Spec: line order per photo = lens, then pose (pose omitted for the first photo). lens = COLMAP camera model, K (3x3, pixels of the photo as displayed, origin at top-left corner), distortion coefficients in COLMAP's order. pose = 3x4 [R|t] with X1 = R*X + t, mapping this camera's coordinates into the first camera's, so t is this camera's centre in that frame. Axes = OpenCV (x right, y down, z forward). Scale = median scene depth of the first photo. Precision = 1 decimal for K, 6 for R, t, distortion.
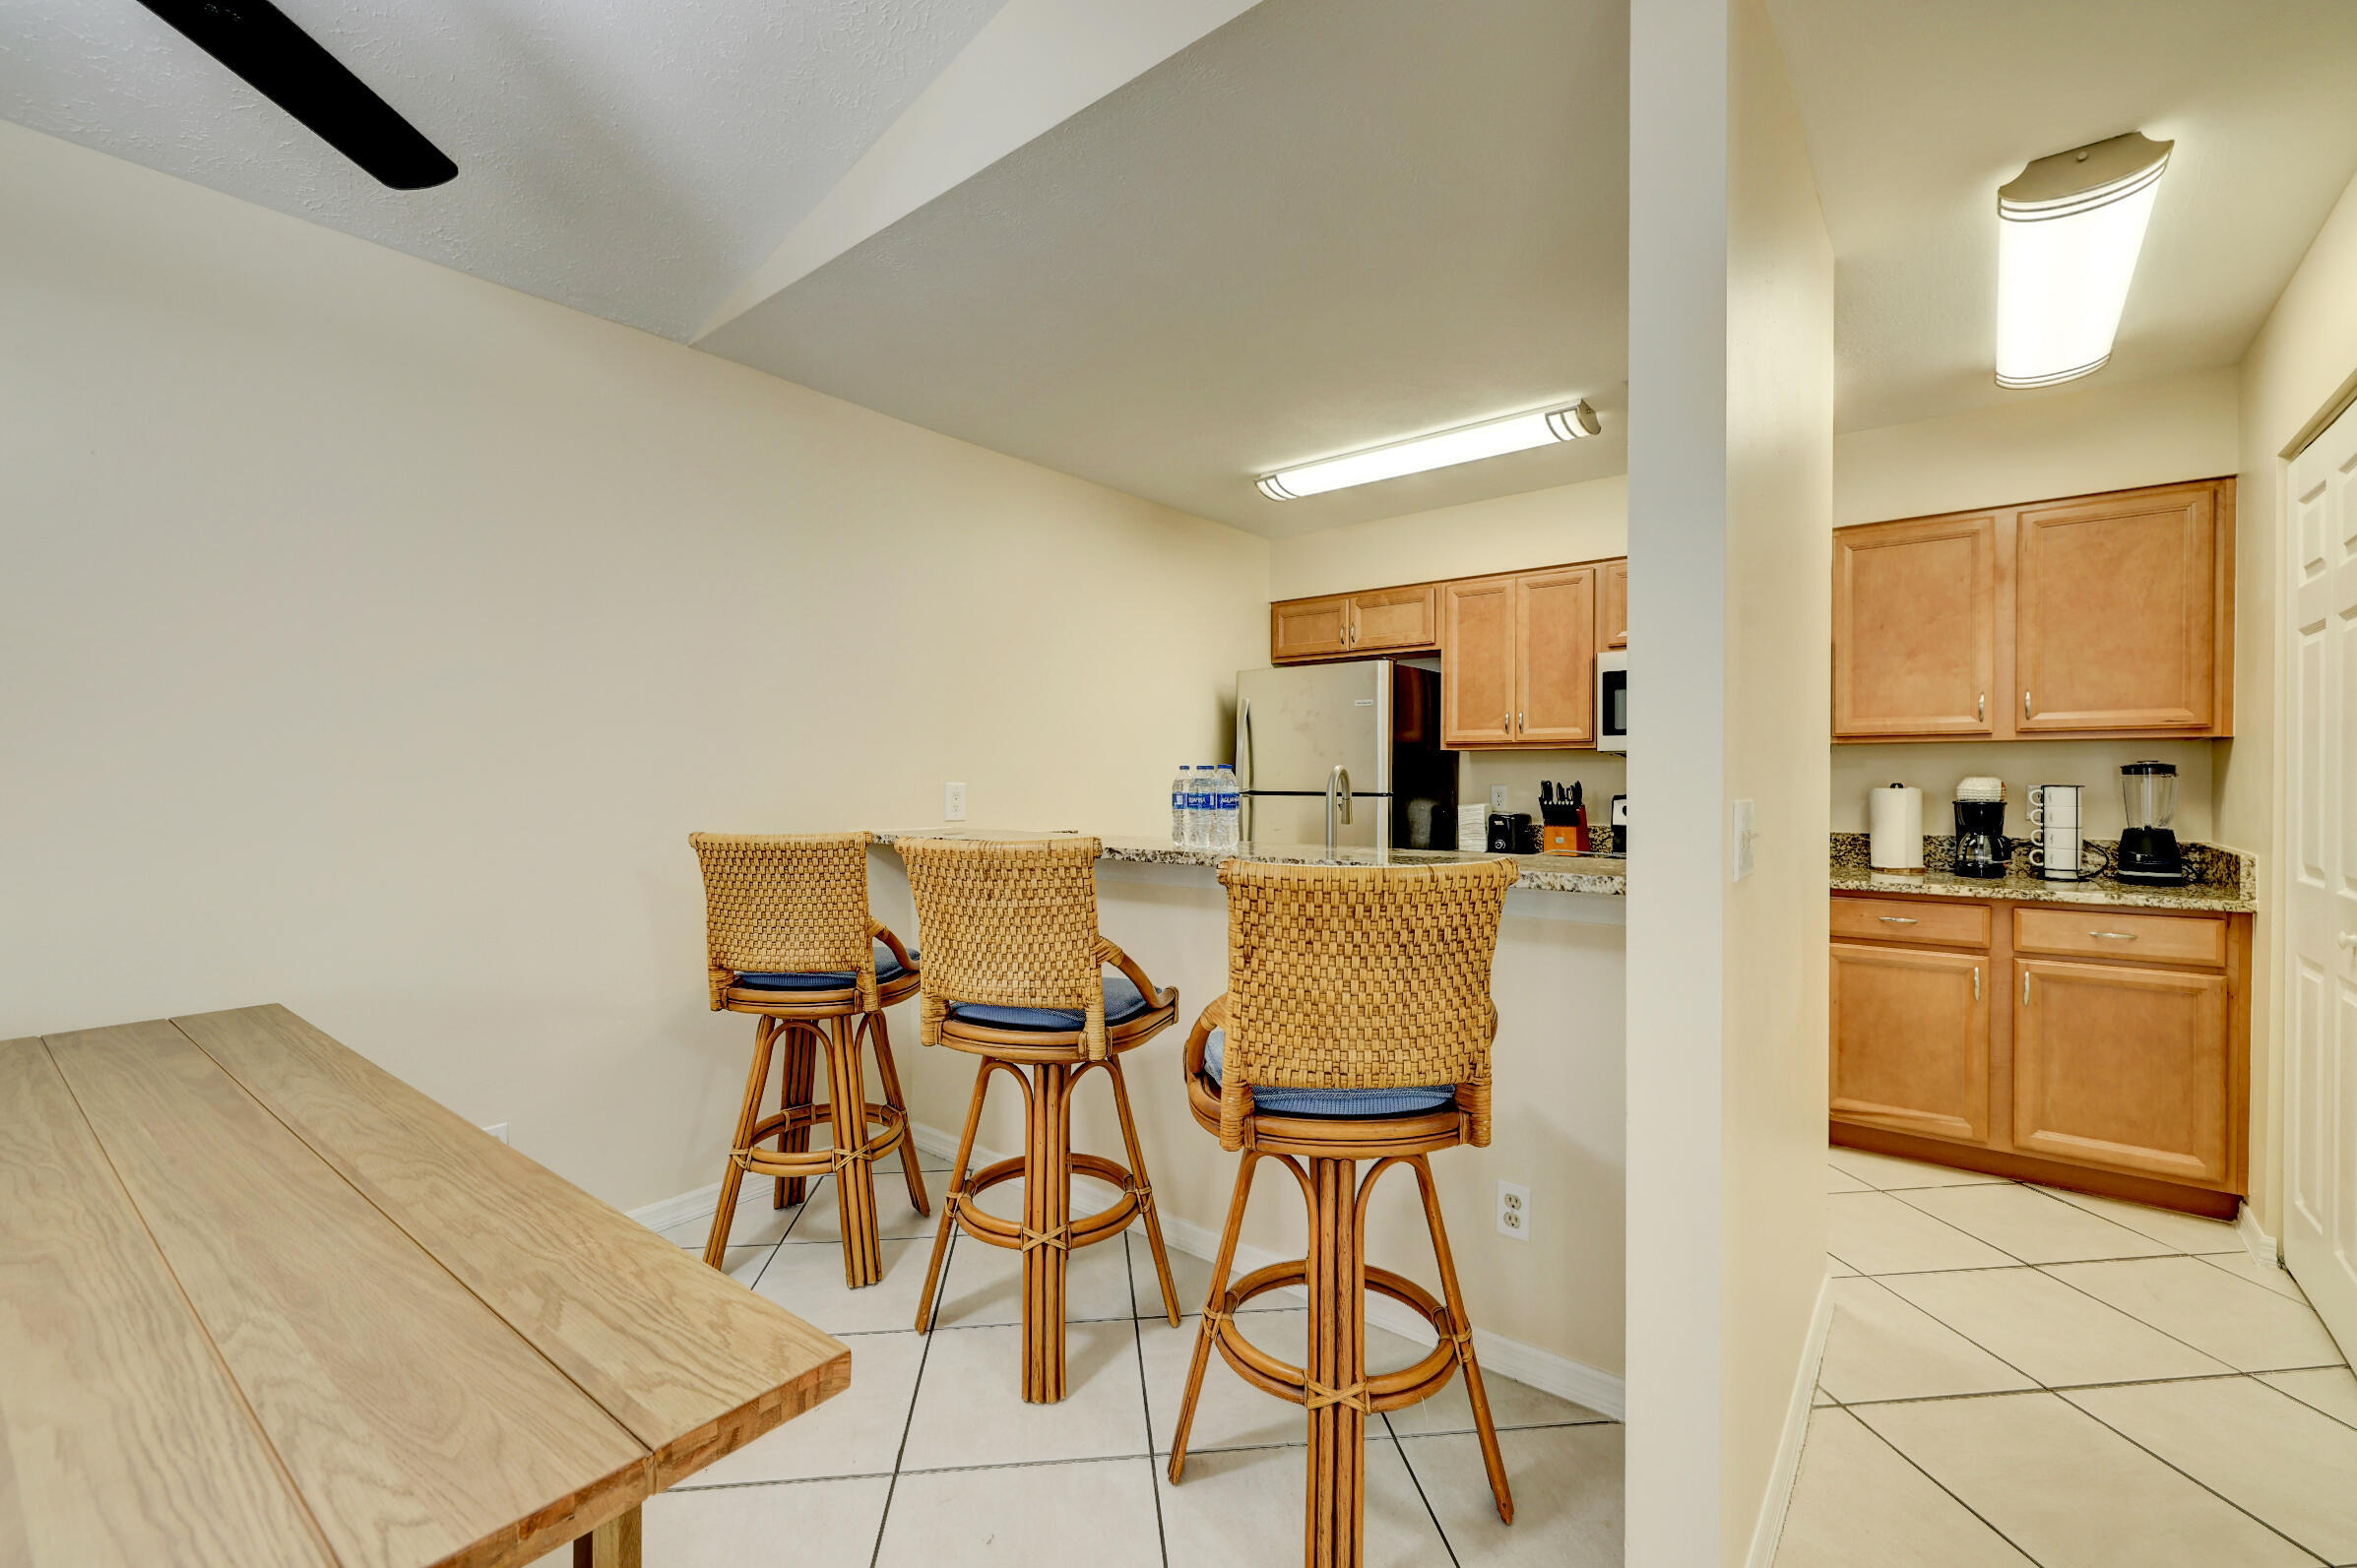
lens RADIAL K [[972.6, 0, 1167.0], [0, 972.6, 783.3], [0, 0, 1]] dist [-0.000415, -0.000109]
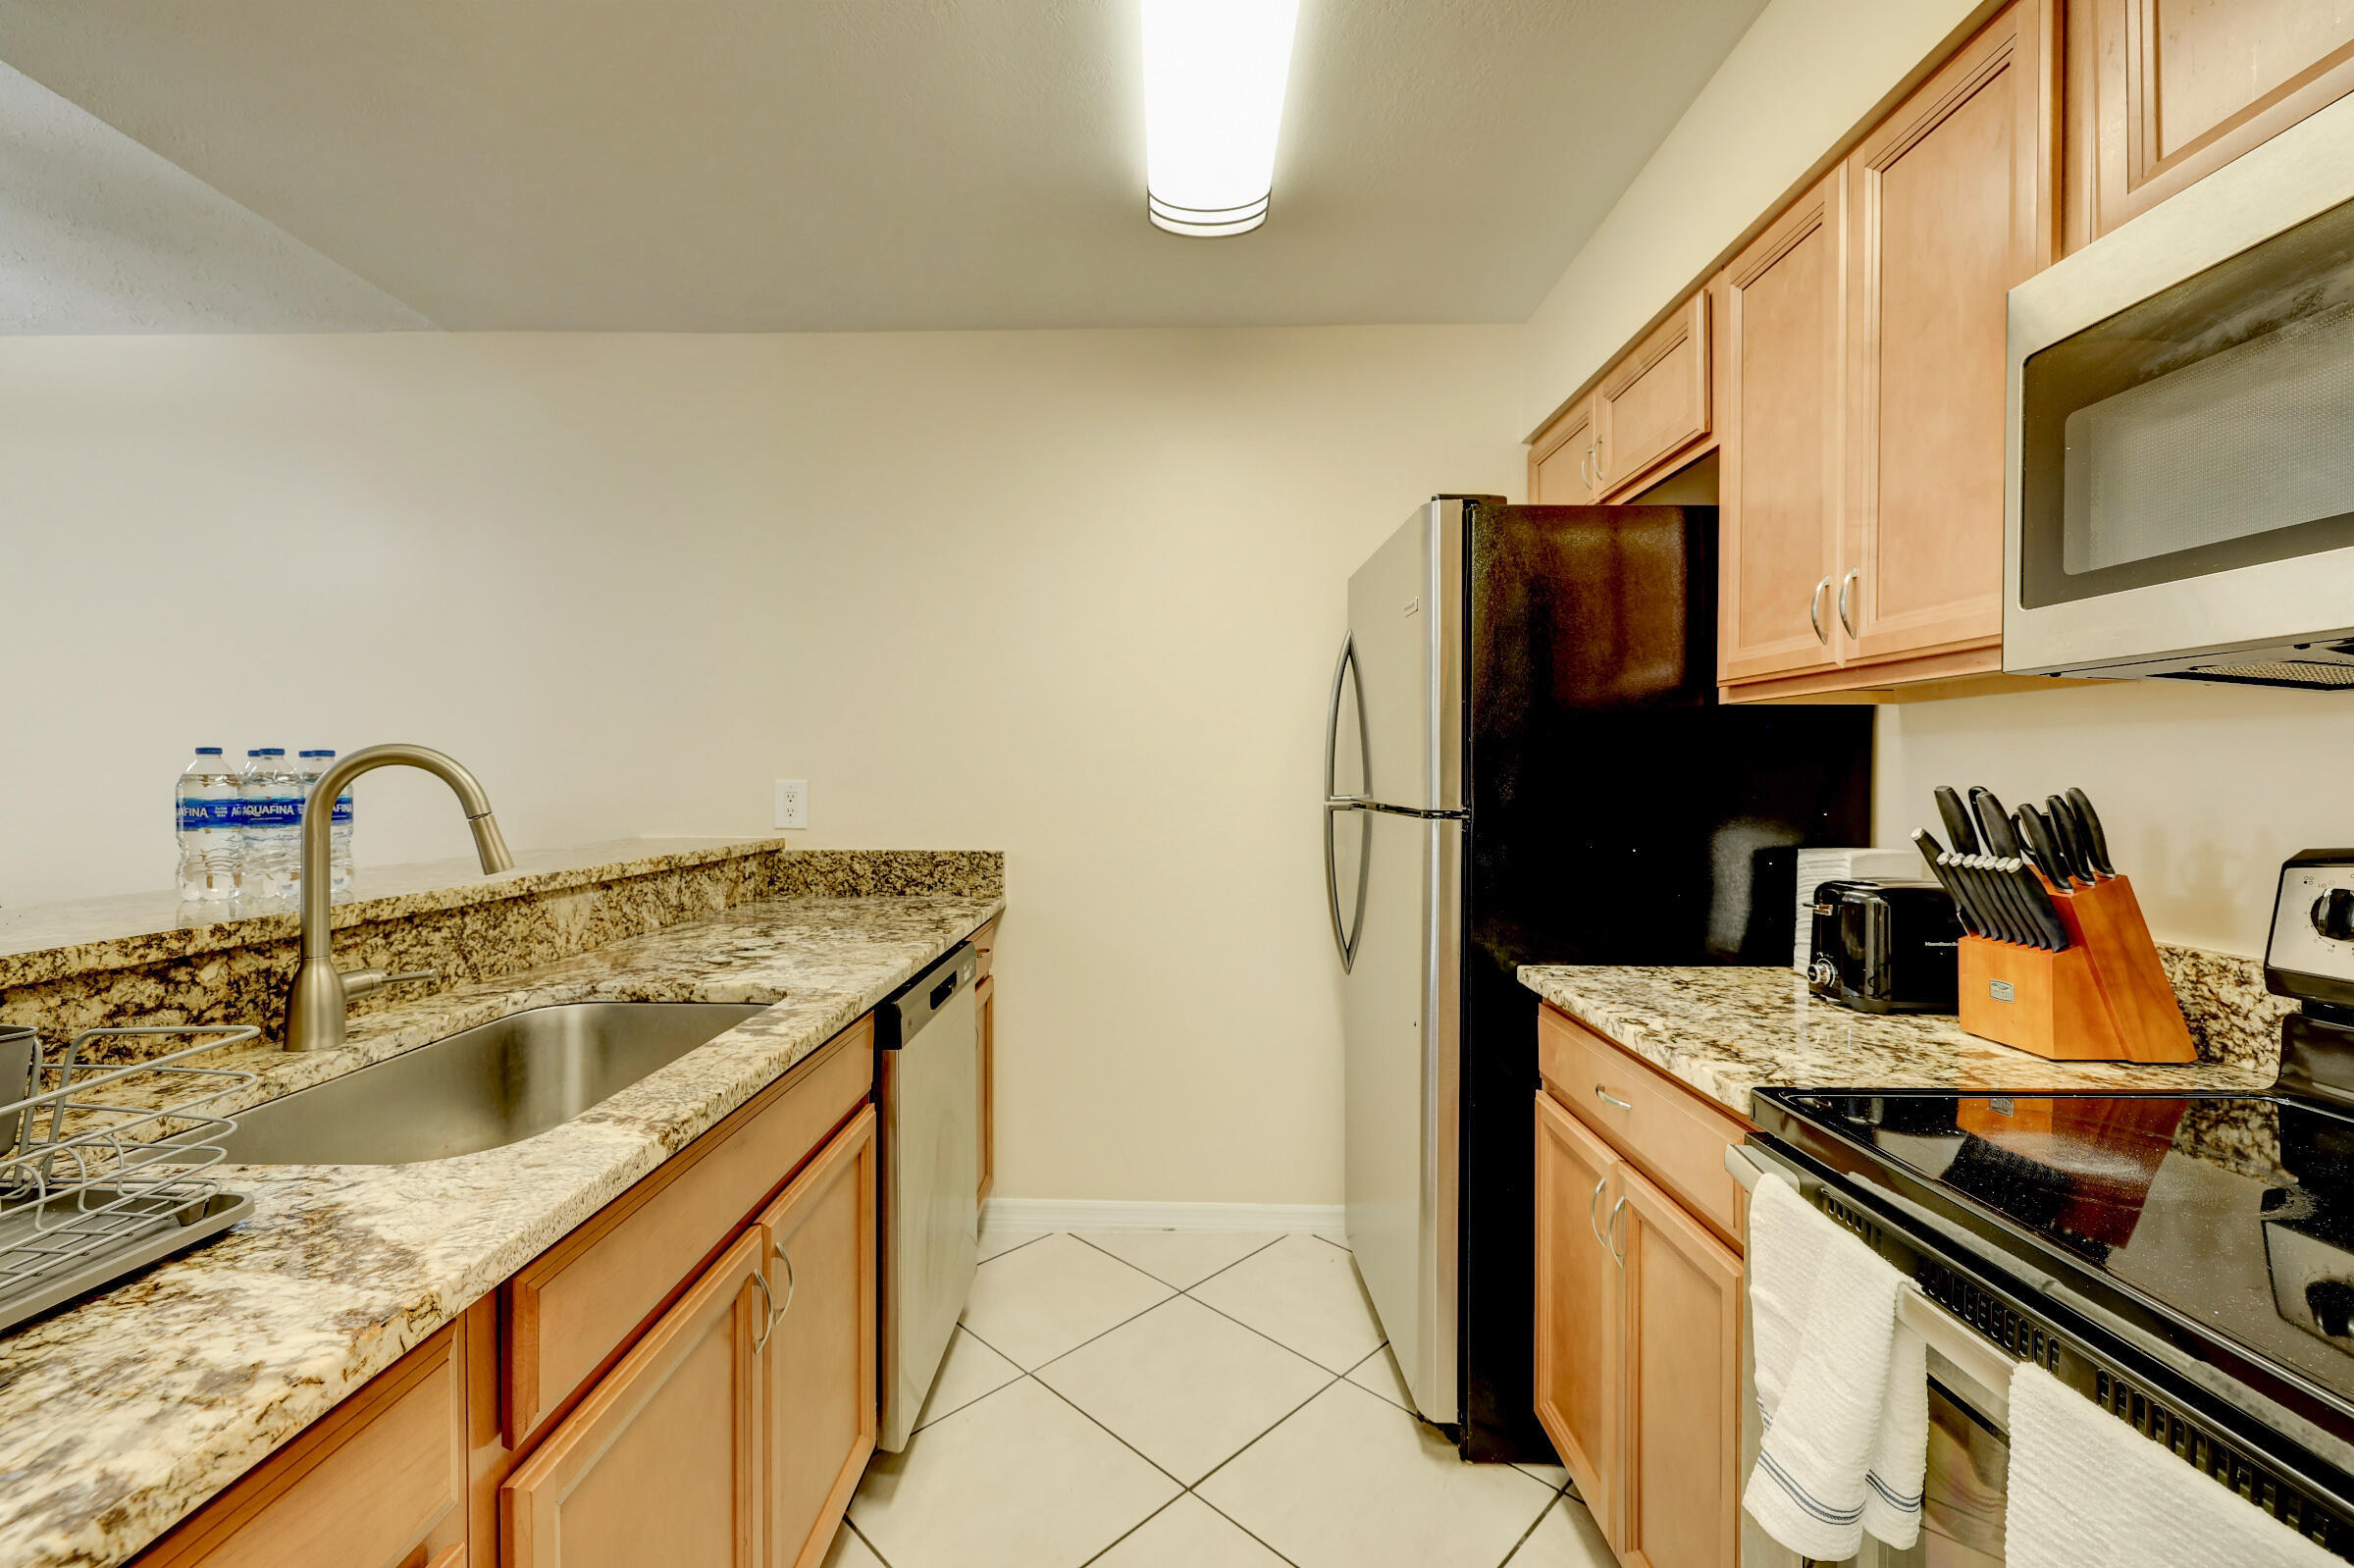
lens RADIAL K [[971.5, 0, 1165.5], [0, 971.5, 783.3], [0, 0, 1]] dist [-0.000415, -0.000109]
pose [[0.599618, 0.006624, -0.800259, 0.482910], [-0.007947, 0.999966, 0.002323, -0.002025], [0.800247, 0.004967, 0.599650, 0.627874]]
